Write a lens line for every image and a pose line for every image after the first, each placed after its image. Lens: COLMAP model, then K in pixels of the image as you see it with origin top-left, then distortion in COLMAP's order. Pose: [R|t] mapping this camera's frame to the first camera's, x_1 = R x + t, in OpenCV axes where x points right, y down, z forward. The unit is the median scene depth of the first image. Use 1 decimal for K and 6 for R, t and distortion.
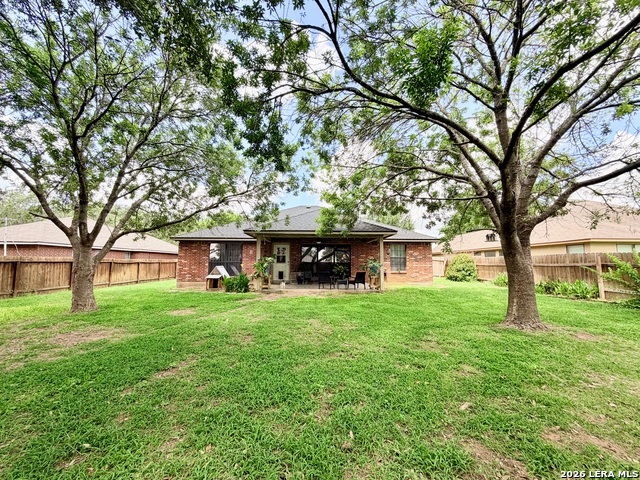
lens RADIAL K [[254.7, 0, 319.8], [0, 254.7, 240.2], [0, 0, 1]] dist [-0.000767, 0.000804]
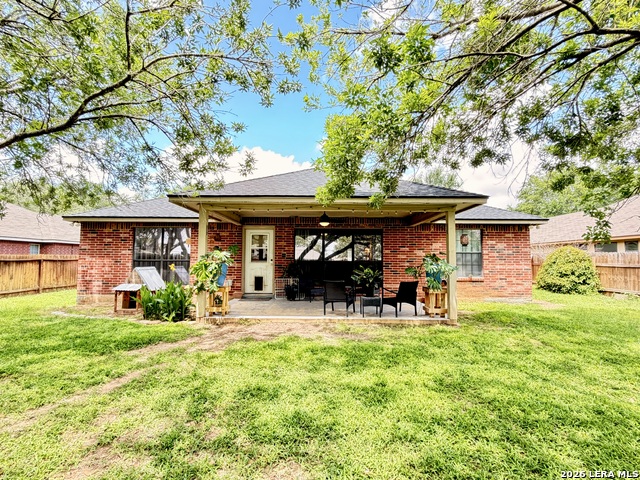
lens RADIAL K [[313.7, 0, 320.1], [0, 313.7, 241.3], [0, 0, 1]] dist [0.000450, 0.000049]
pose [[0.999322, 0.000424, -0.036807, 0.009478], [0.000670, 0.999558, 0.029717, 0.024448], [0.036803, -0.029722, 0.998880, 0.324525]]
